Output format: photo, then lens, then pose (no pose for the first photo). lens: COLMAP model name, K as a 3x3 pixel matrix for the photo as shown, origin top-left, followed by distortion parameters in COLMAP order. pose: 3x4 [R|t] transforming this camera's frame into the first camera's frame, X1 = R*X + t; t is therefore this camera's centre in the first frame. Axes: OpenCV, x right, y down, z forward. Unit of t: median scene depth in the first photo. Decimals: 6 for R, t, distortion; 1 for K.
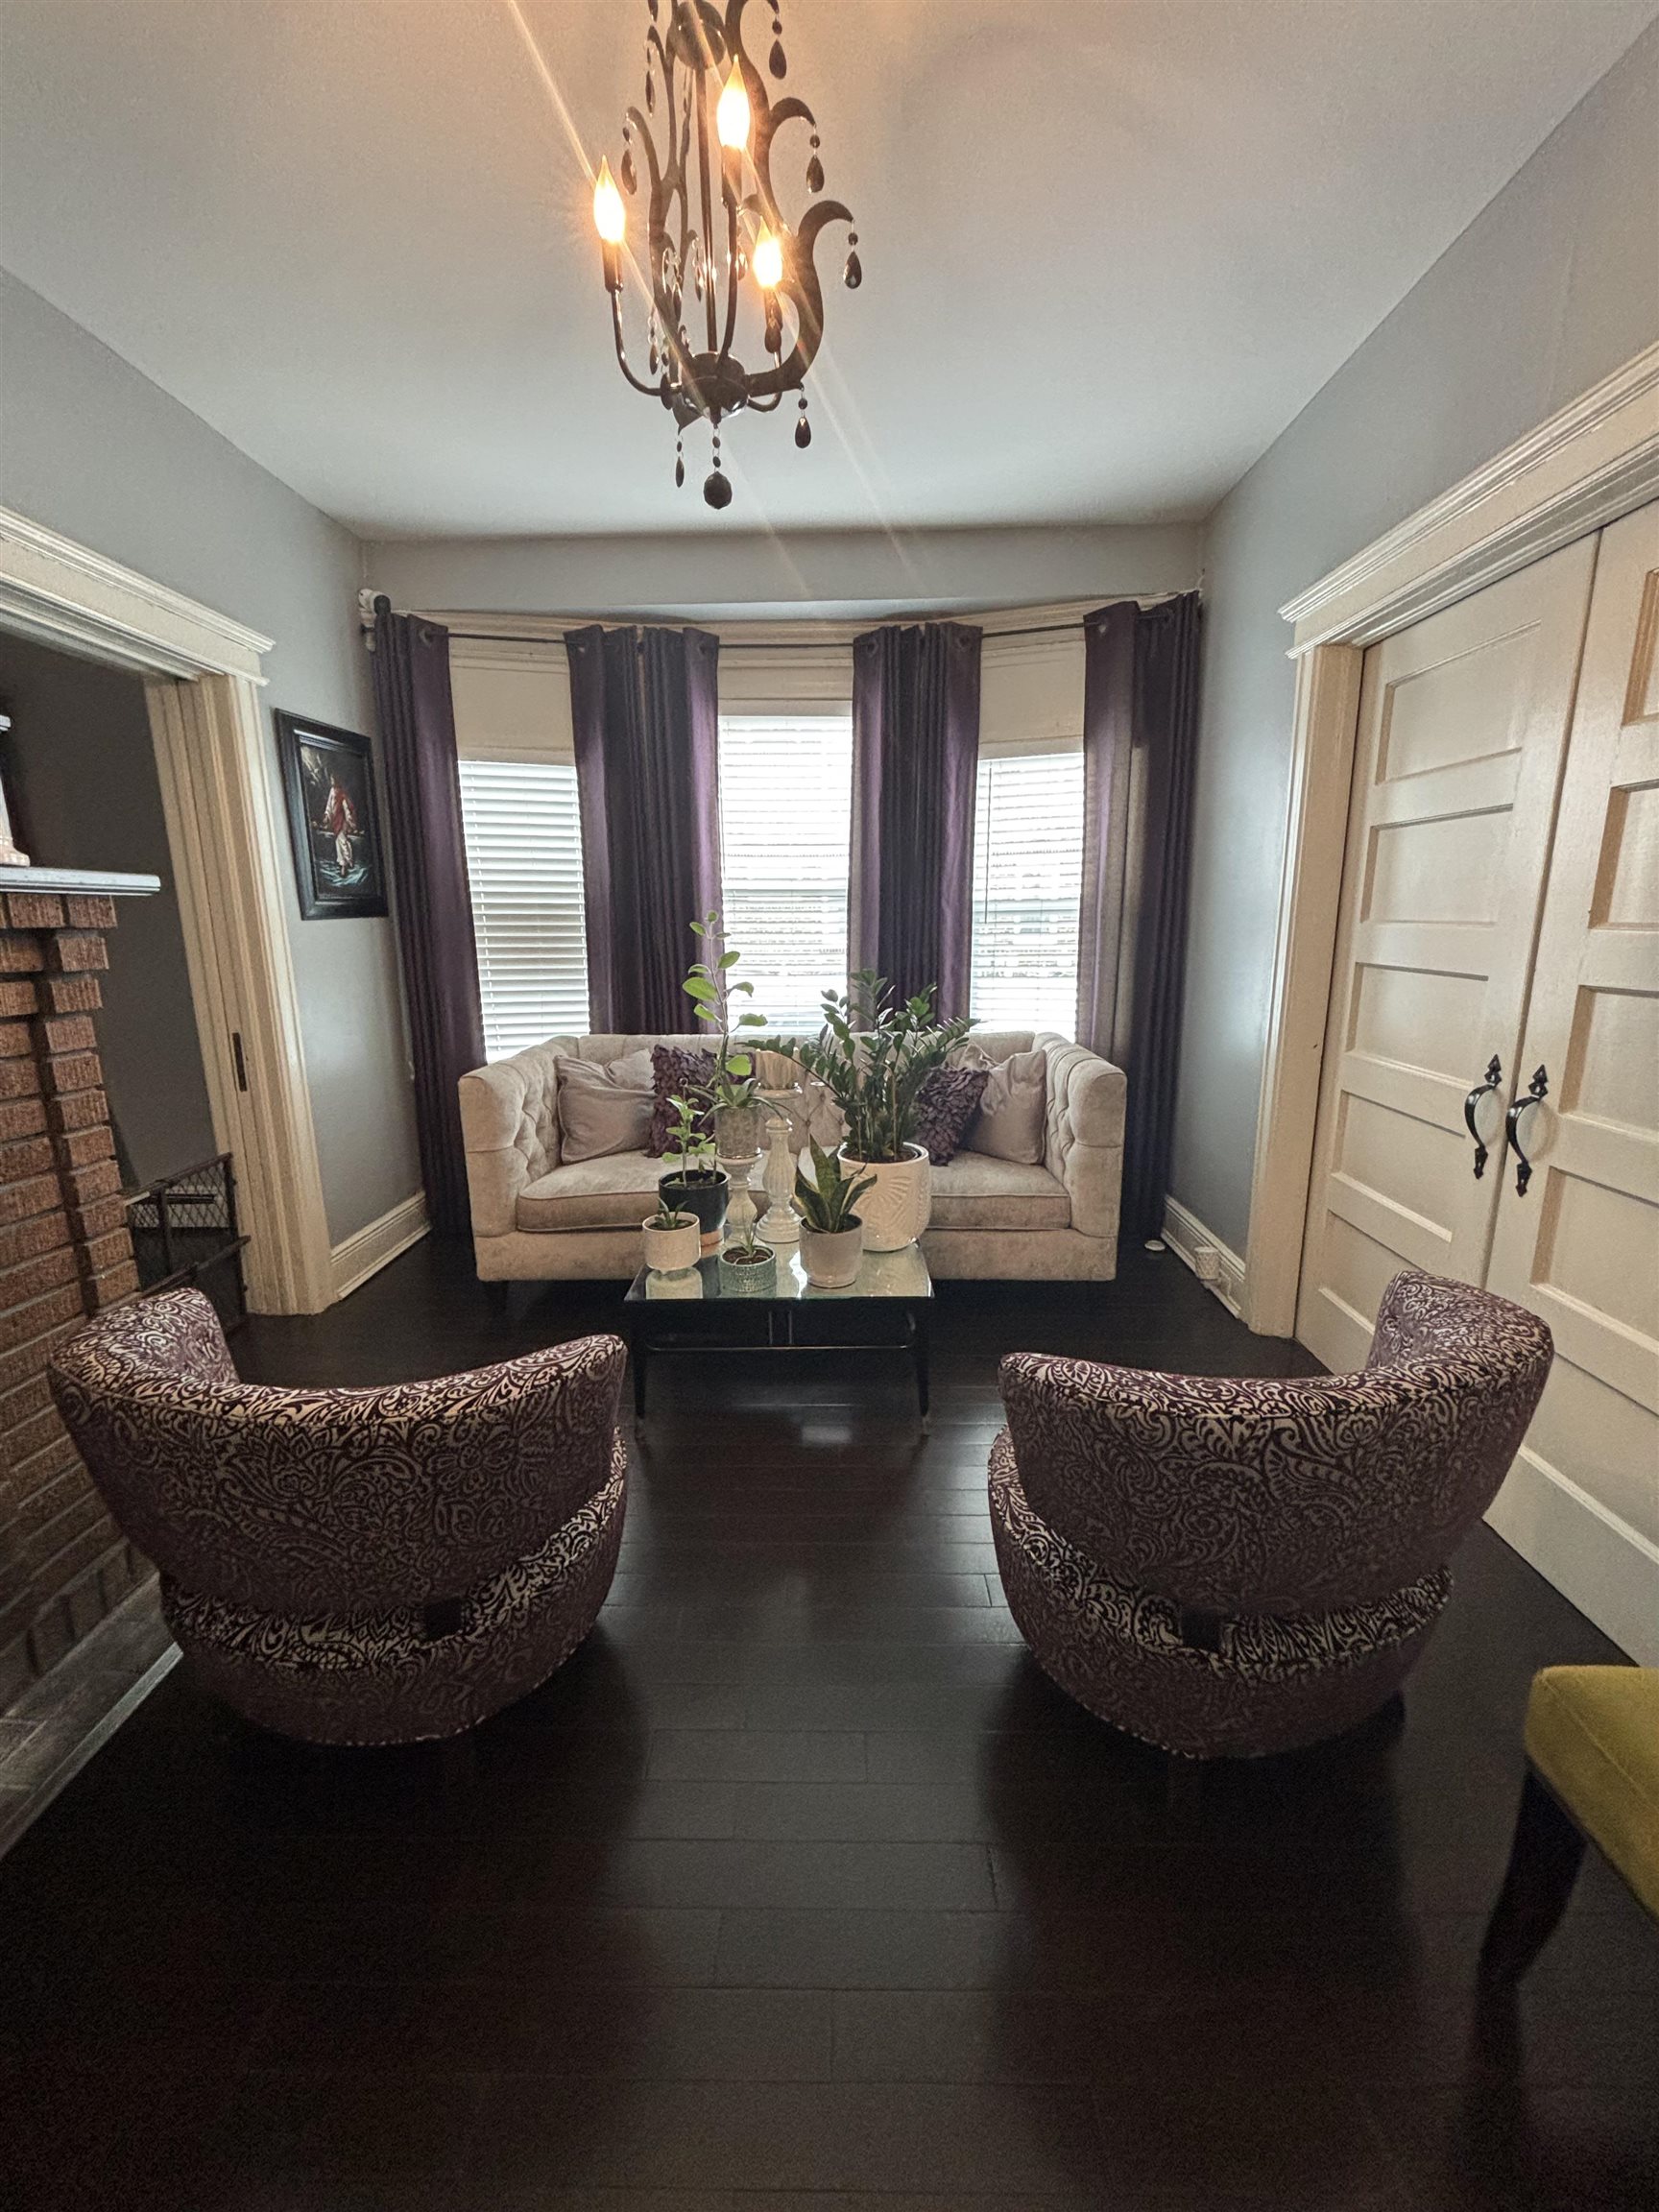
lens RADIAL K [[896.0, 0, 835.0], [0, 896.0, 1103.9], [0, 0, 1]] dist [-0.001387, 0.000555]
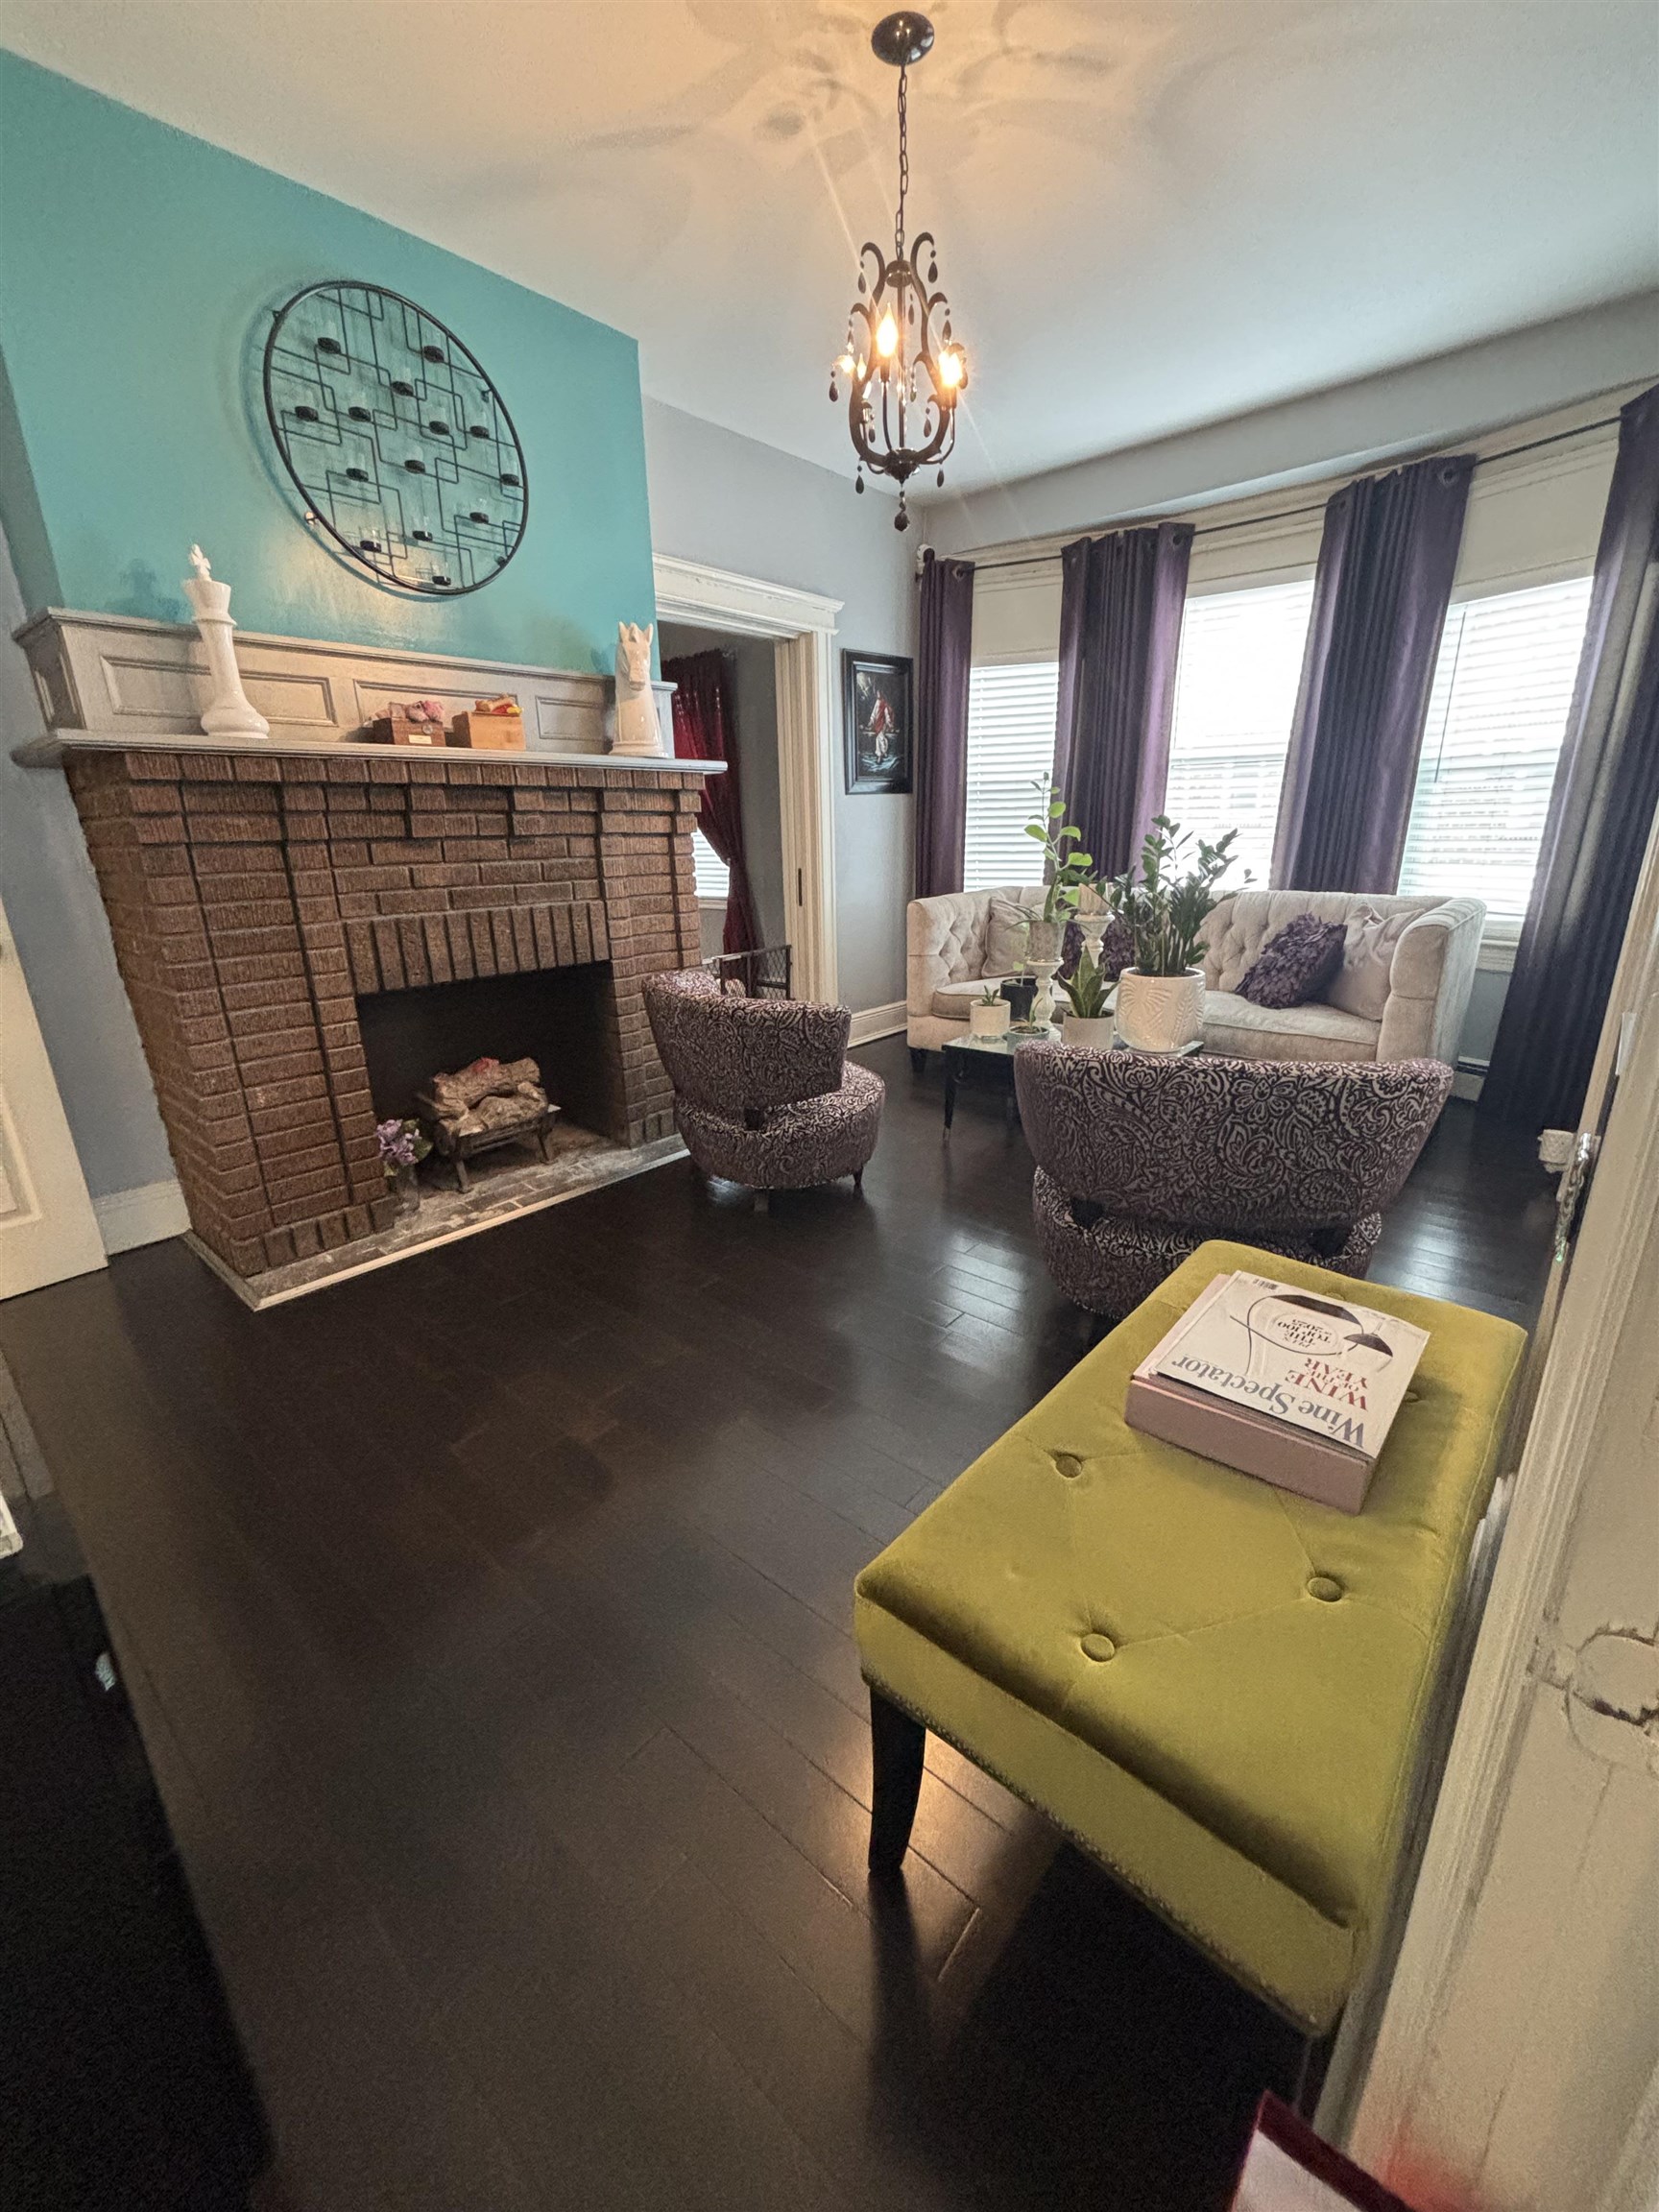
lens RADIAL K [[896.0, 0, 815.2], [0, 896.0, 1098.5], [0, 0, 1]] dist [-0.001387, 0.000555]
pose [[0.757830, 0.184818, -0.625728, 0.428012], [-0.119762, 0.982150, 0.145046, 0.090075], [0.641366, -0.034981, 0.766437, -0.217610]]
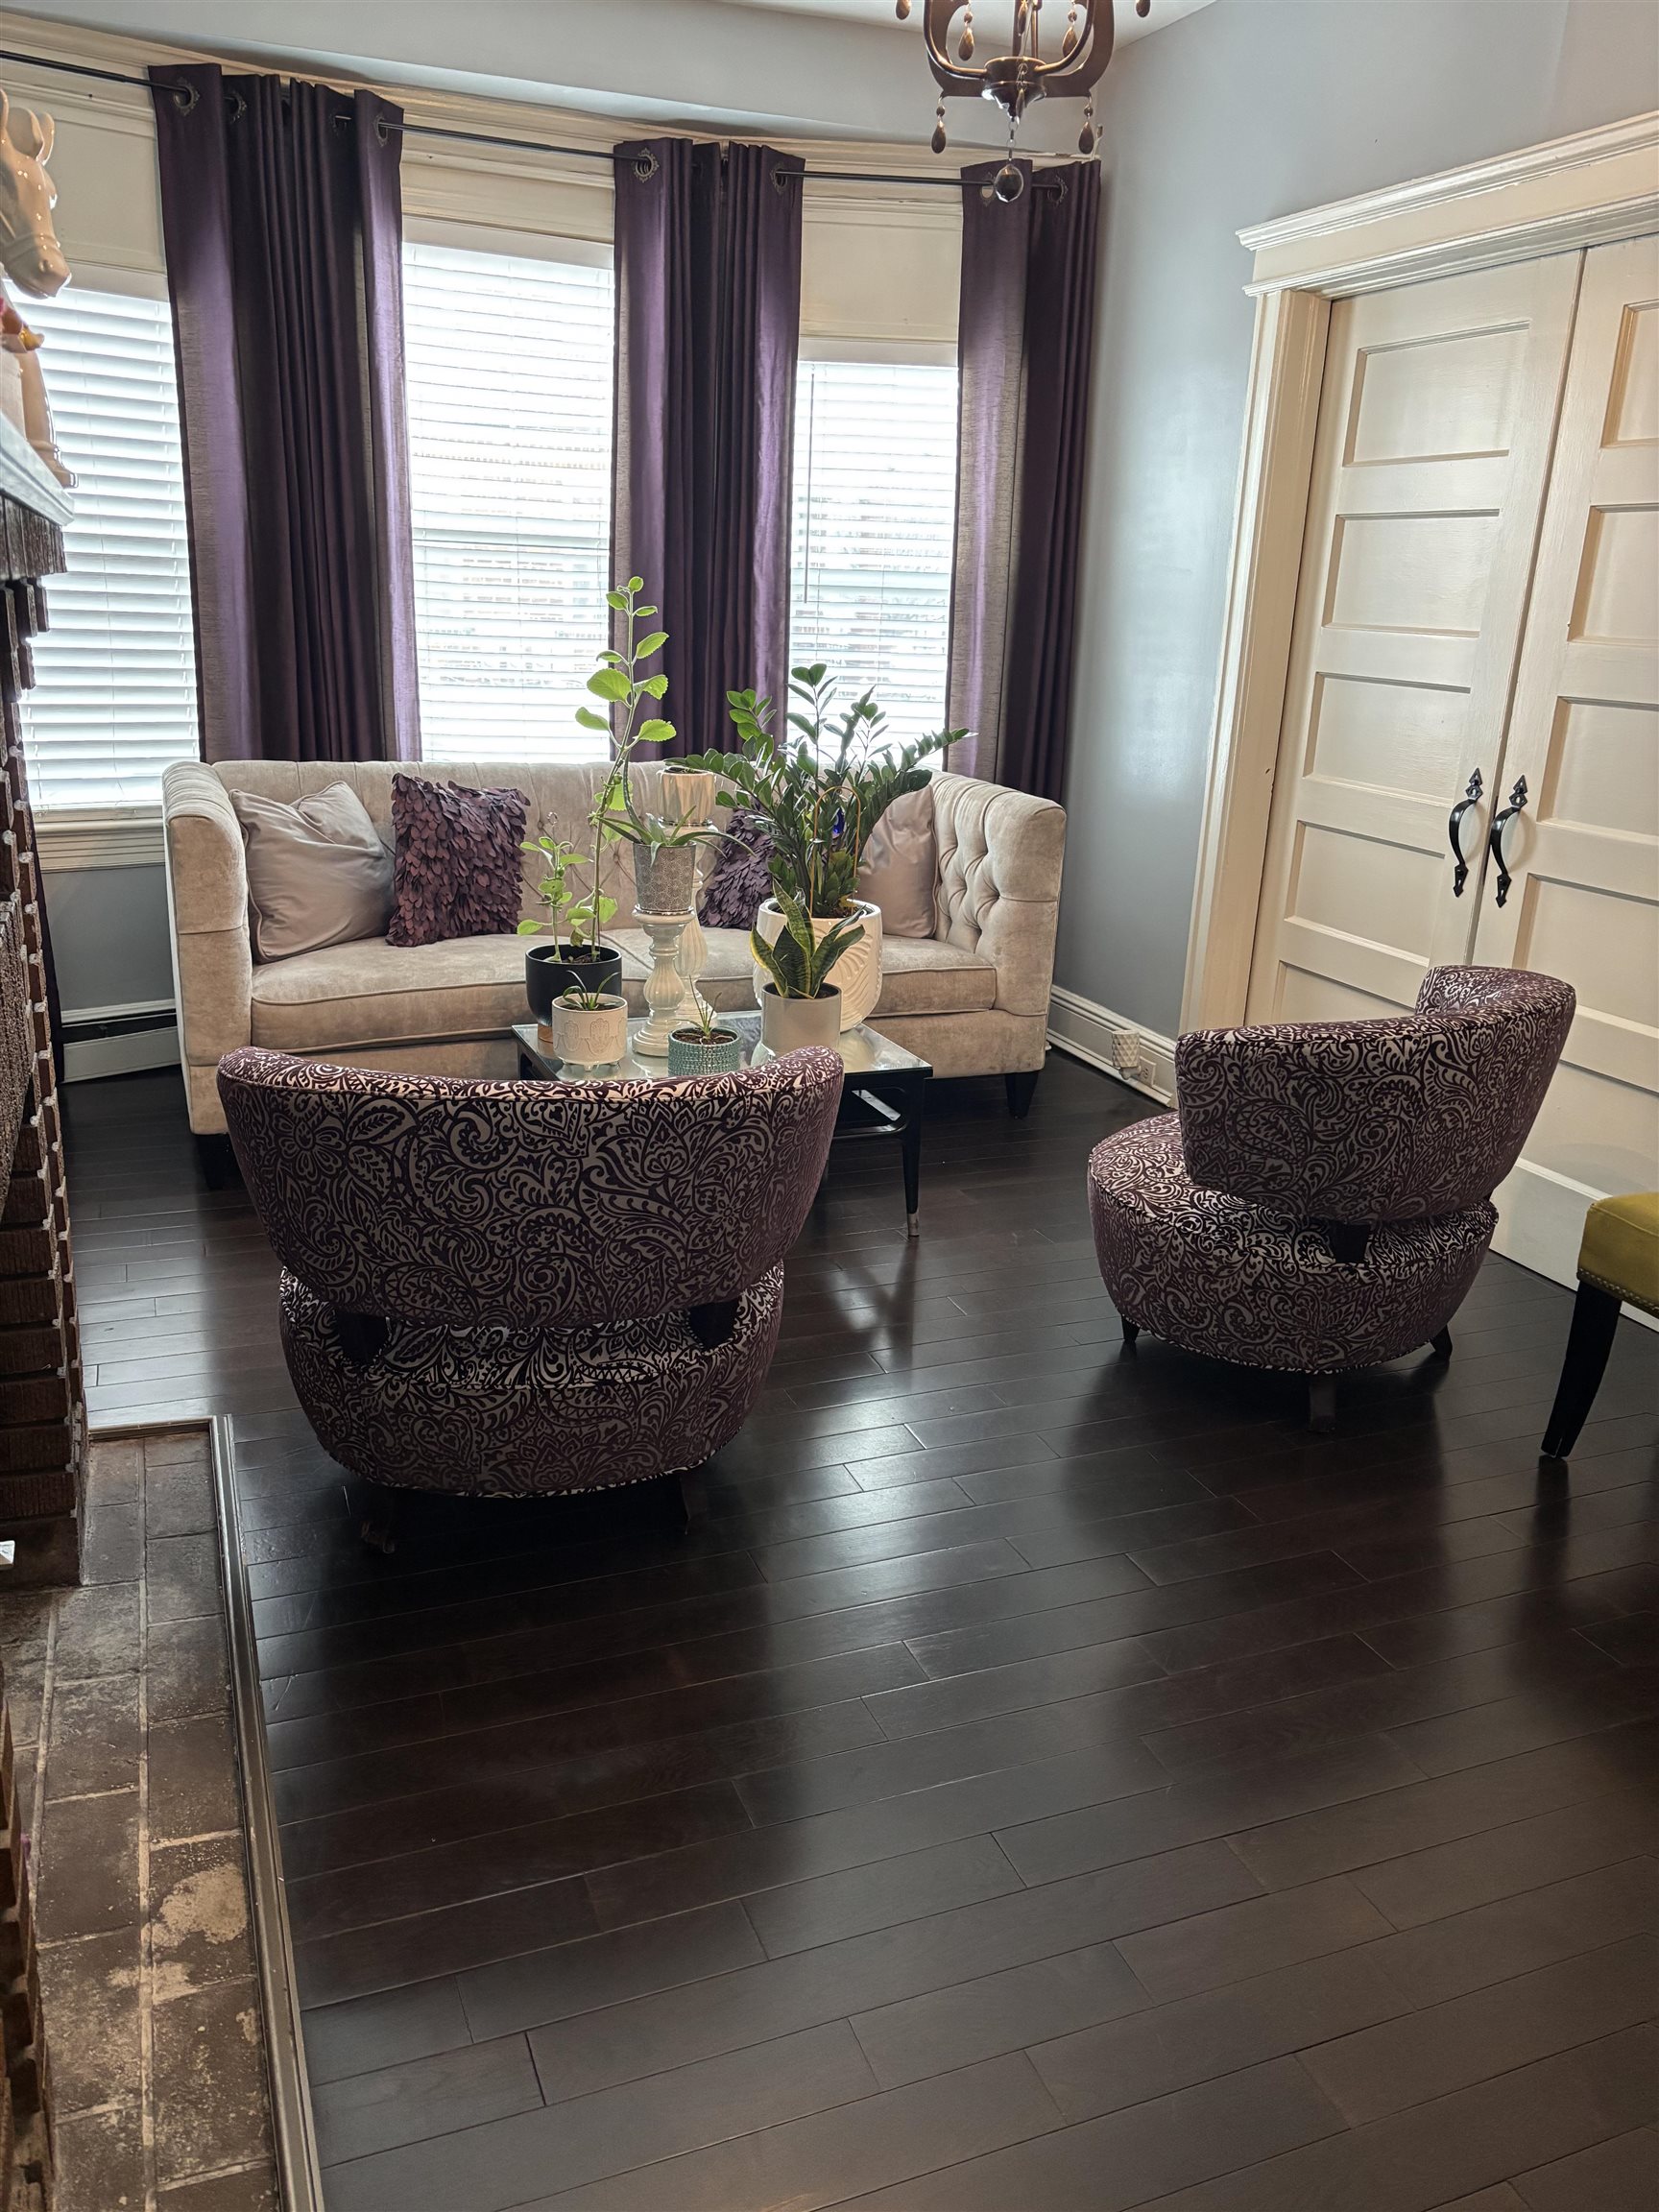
lens RADIAL K [[1671.3, 0, 845.6], [0, 1671.3, 1104.9], [0, 0, 1]] dist [0.053611, -0.048956]
pose [[0.919471, -0.073817, 0.386167, -0.441276], [0.035498, 0.993791, 0.105444, 0.063435], [-0.391553, -0.083244, 0.916382, -0.316549]]
